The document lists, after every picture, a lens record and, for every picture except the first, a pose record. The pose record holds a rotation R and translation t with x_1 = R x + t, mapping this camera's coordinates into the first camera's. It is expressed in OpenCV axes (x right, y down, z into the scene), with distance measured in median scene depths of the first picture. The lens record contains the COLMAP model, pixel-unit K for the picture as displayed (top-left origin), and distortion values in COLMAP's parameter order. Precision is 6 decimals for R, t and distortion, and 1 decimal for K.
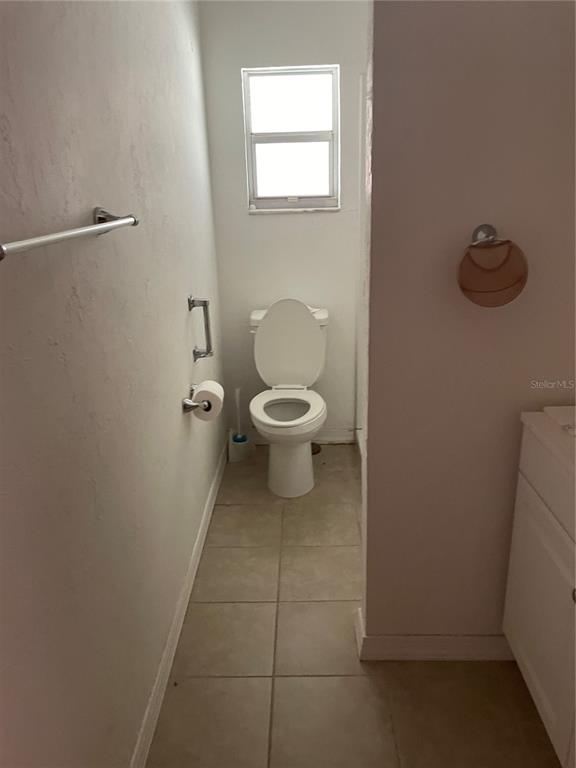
lens RADIAL K [[579.0, 0, 289.5], [0, 579.0, 384.8], [0, 0, 1]] dist [0.091294, -0.118735]
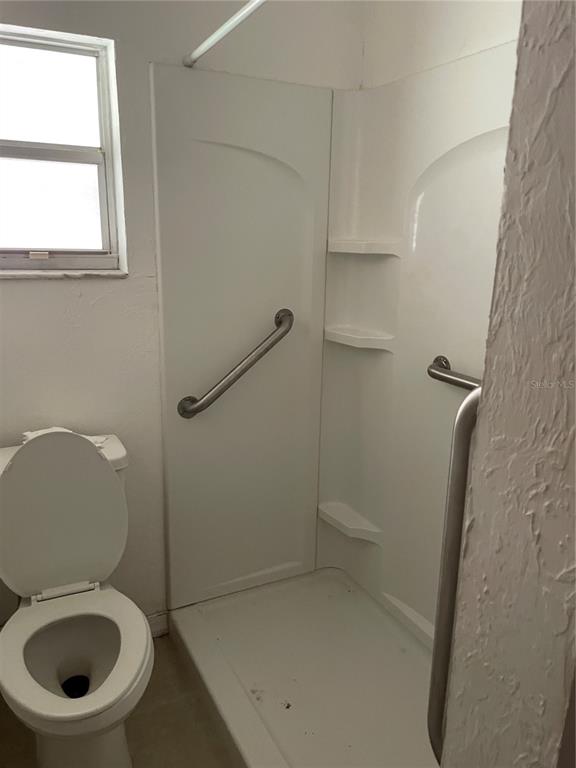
lens RADIAL K [[579.0, 0, 289.6], [0, 579.0, 383.2], [0, 0, 1]] dist [0.091294, -0.118735]
pose [[0.873186, -0.074084, 0.481723, -0.068048], [0.114205, 0.991963, -0.054459, -0.134844], [-0.473817, 0.102568, 0.874630, 0.396242]]
